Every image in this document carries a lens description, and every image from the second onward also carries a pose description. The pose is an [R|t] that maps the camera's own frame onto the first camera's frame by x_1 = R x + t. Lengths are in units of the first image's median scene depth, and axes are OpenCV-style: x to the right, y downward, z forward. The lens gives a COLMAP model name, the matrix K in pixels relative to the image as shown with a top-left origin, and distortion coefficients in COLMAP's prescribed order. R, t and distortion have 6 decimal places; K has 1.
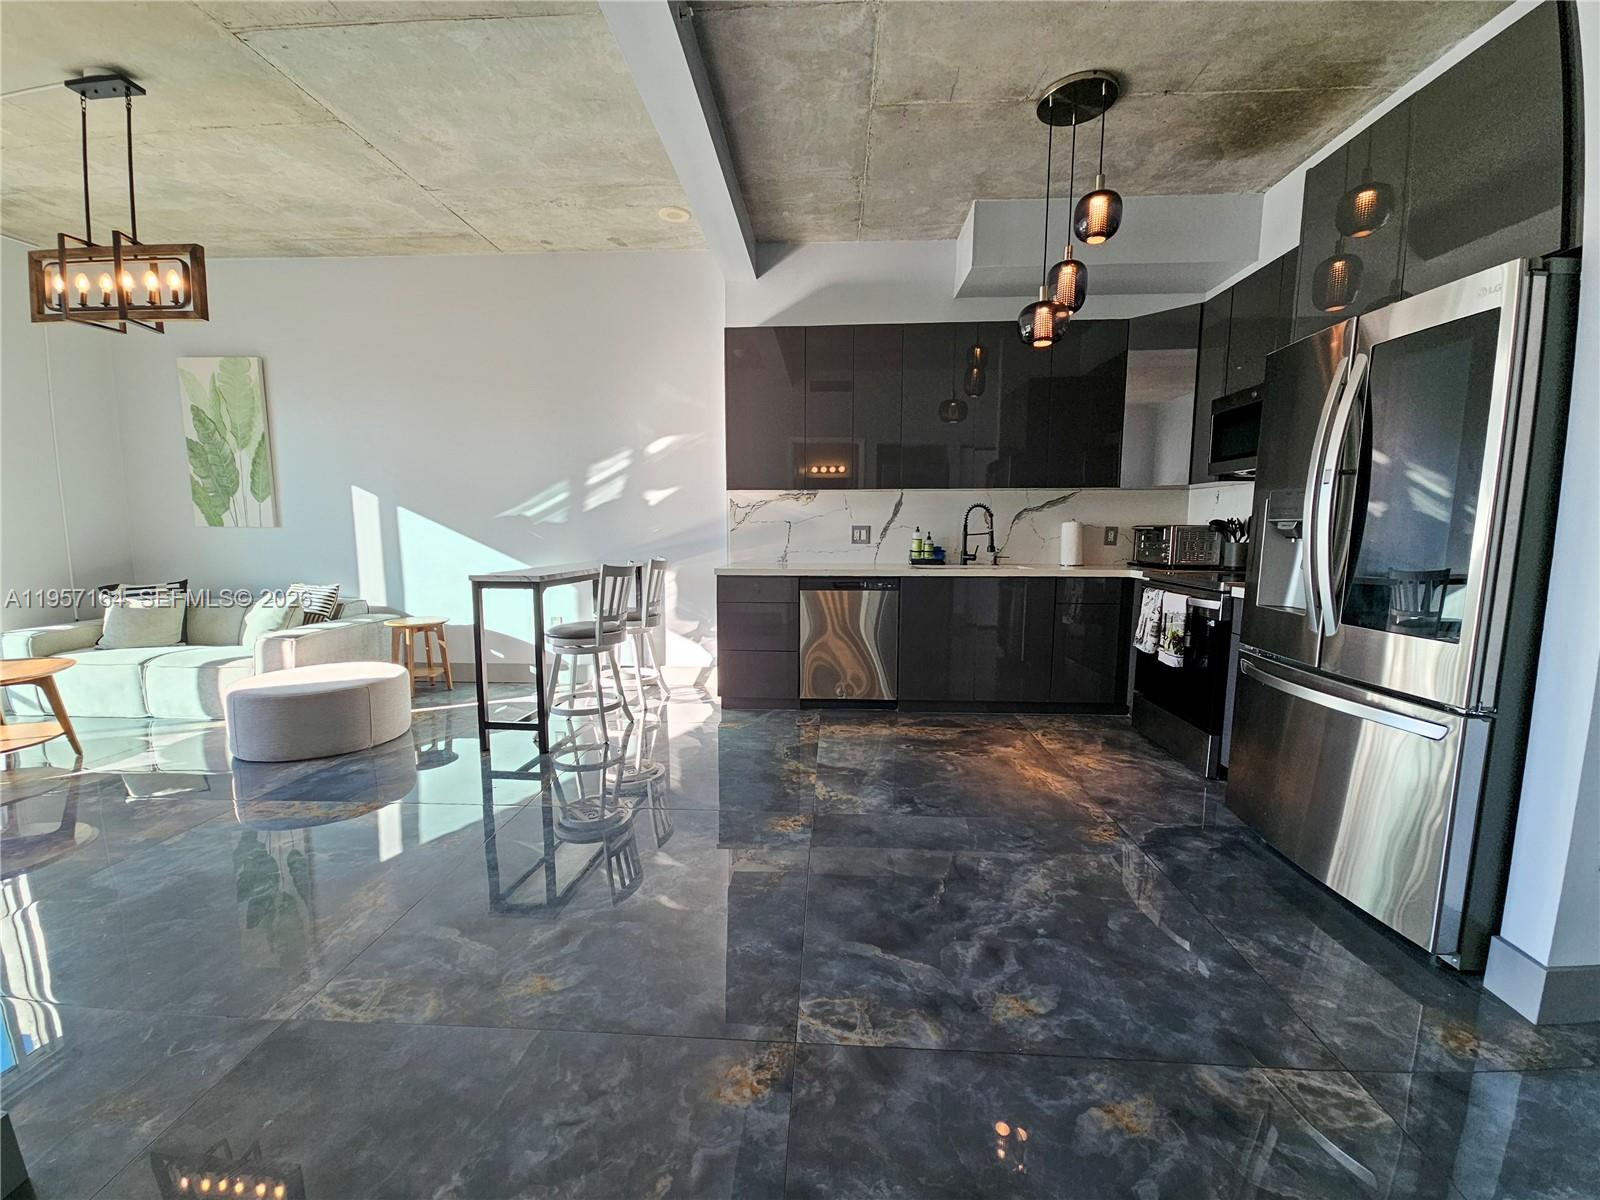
lens RADIAL K [[647.7, 0, 798.0], [0, 647.7, 606.4], [0, 0, 1]] dist [0.005764, -0.004320]
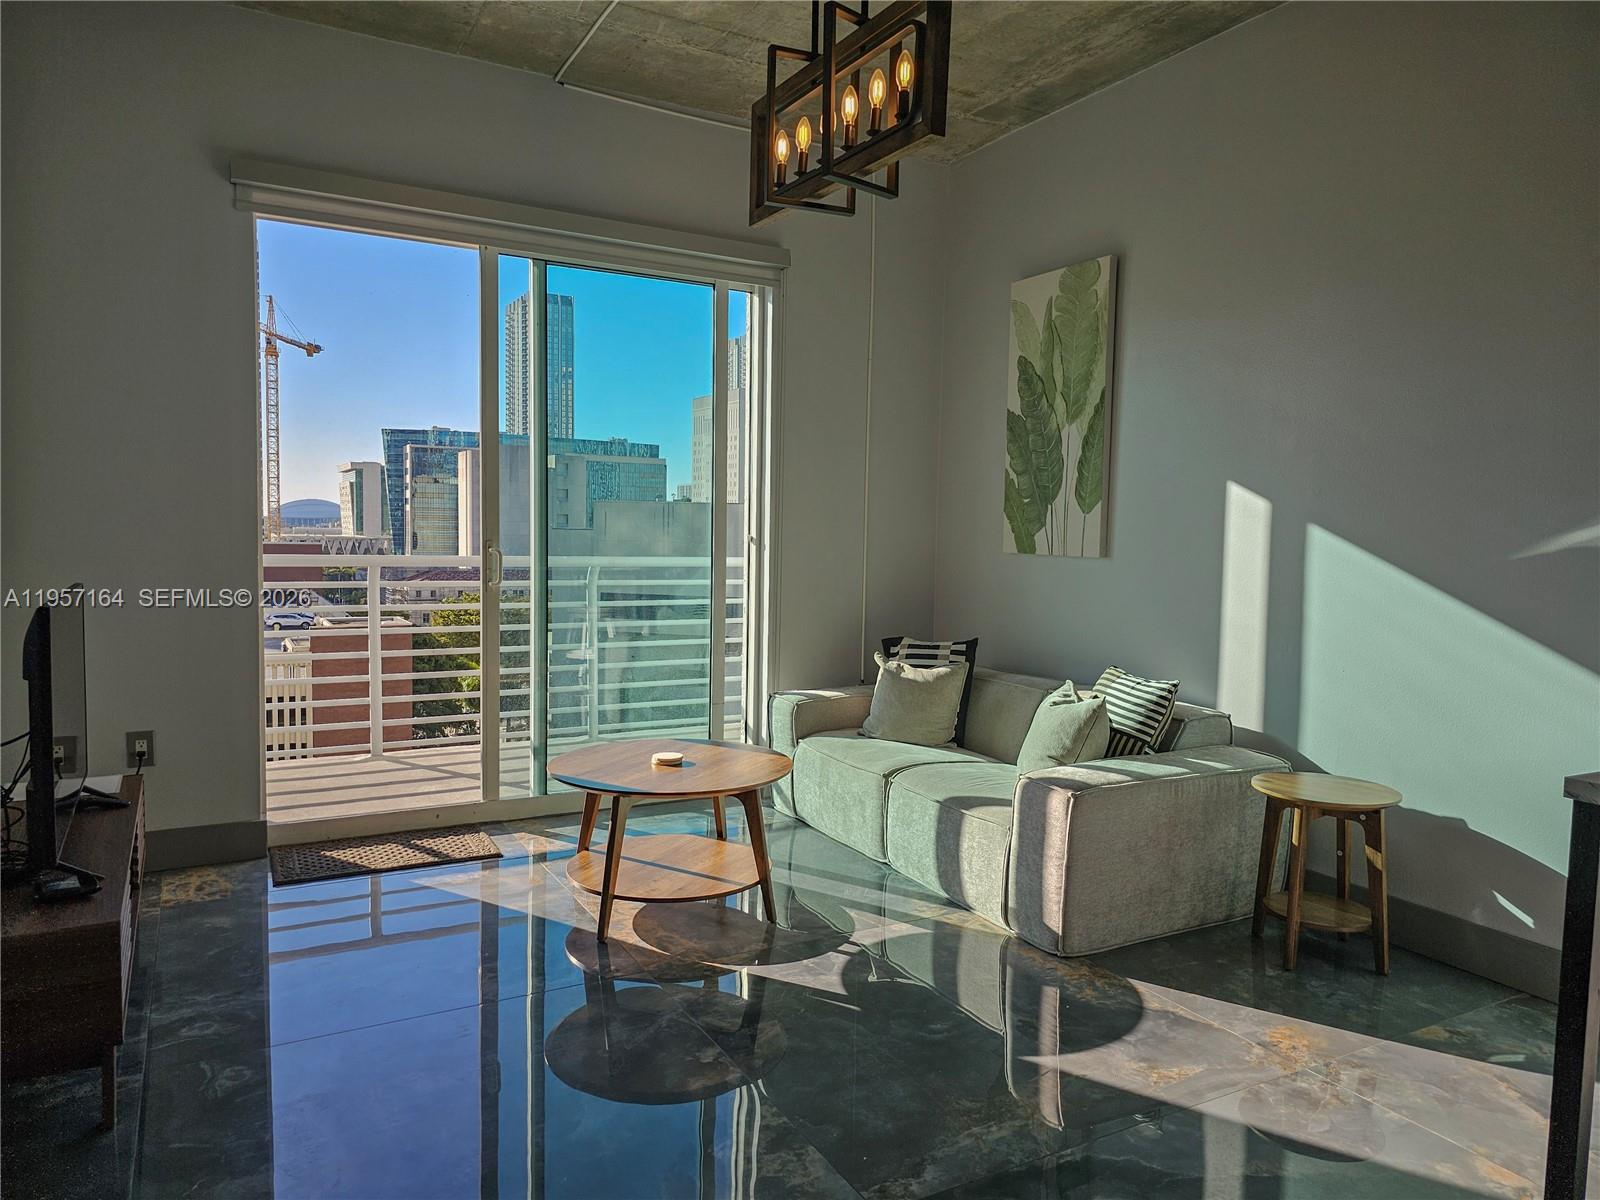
lens RADIAL K [[1065.0, 0, 800.0], [0, 1065.0, 600.0], [0, 0, 1]] dist [0.071003, -0.076908]
pose [[0.524760, 0.065403, -0.848734, -0.182524], [-0.121543, 0.992585, 0.001340, -0.062720], [0.842529, 0.102454, 0.528818, 0.338563]]
